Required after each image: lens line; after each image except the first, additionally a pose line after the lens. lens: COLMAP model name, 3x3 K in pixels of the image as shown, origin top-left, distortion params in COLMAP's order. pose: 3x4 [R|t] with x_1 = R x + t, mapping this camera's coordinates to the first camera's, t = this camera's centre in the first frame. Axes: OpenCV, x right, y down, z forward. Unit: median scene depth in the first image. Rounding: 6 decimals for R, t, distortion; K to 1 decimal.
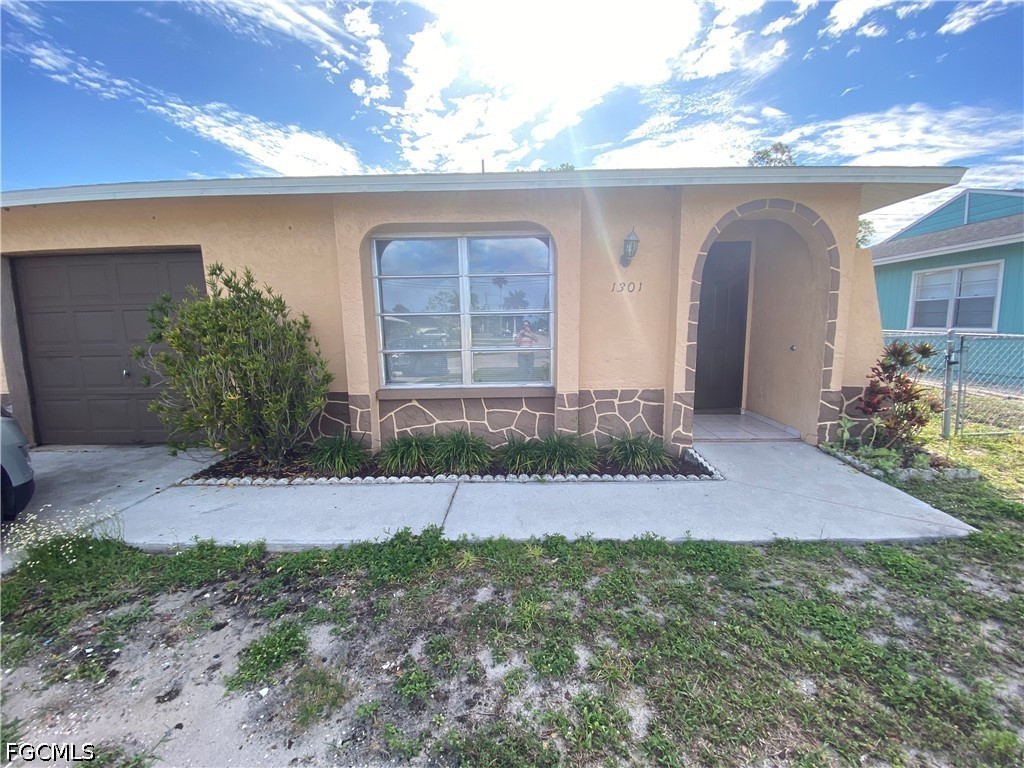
lens RADIAL K [[415.7, 0, 513.0], [0, 415.7, 383.0], [0, 0, 1]] dist [0.018405, -0.020568]
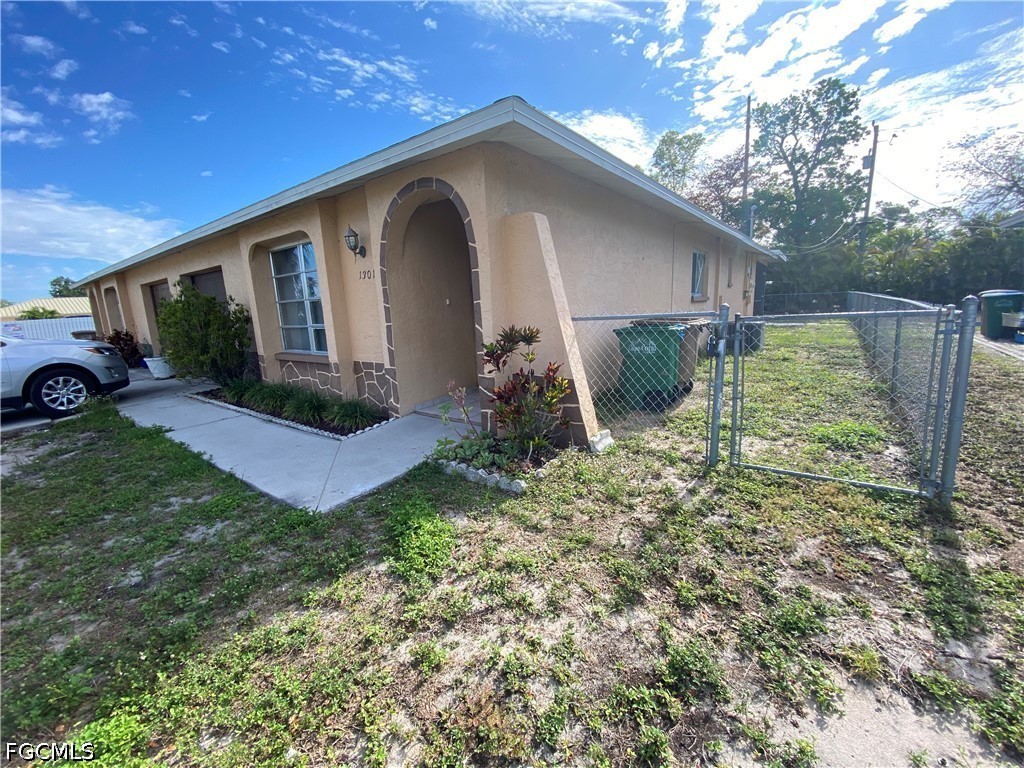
lens RADIAL K [[415.7, 0, 513.0], [0, 415.7, 383.0], [0, 0, 1]] dist [0.018405, -0.020568]
pose [[0.810669, 0.087327, -0.578956, 1.286613], [-0.050819, 0.995578, 0.079010, -0.039948], [0.583295, -0.034629, 0.811522, 0.271668]]
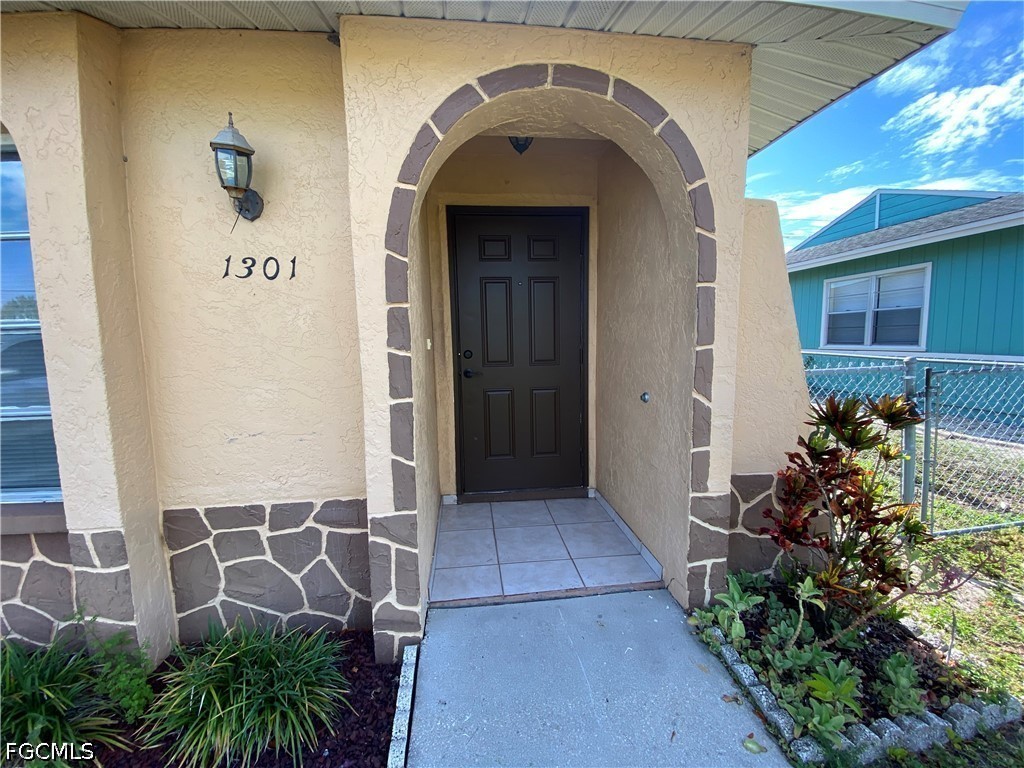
lens RADIAL K [[415.7, 0, 513.0], [0, 415.7, 383.0], [0, 0, 1]] dist [0.018405, -0.020568]
pose [[0.990625, -0.017199, 0.135520, 0.460145], [0.021820, 0.999228, -0.032683, -0.092727], [-0.134853, 0.035333, 0.990235, 0.536267]]
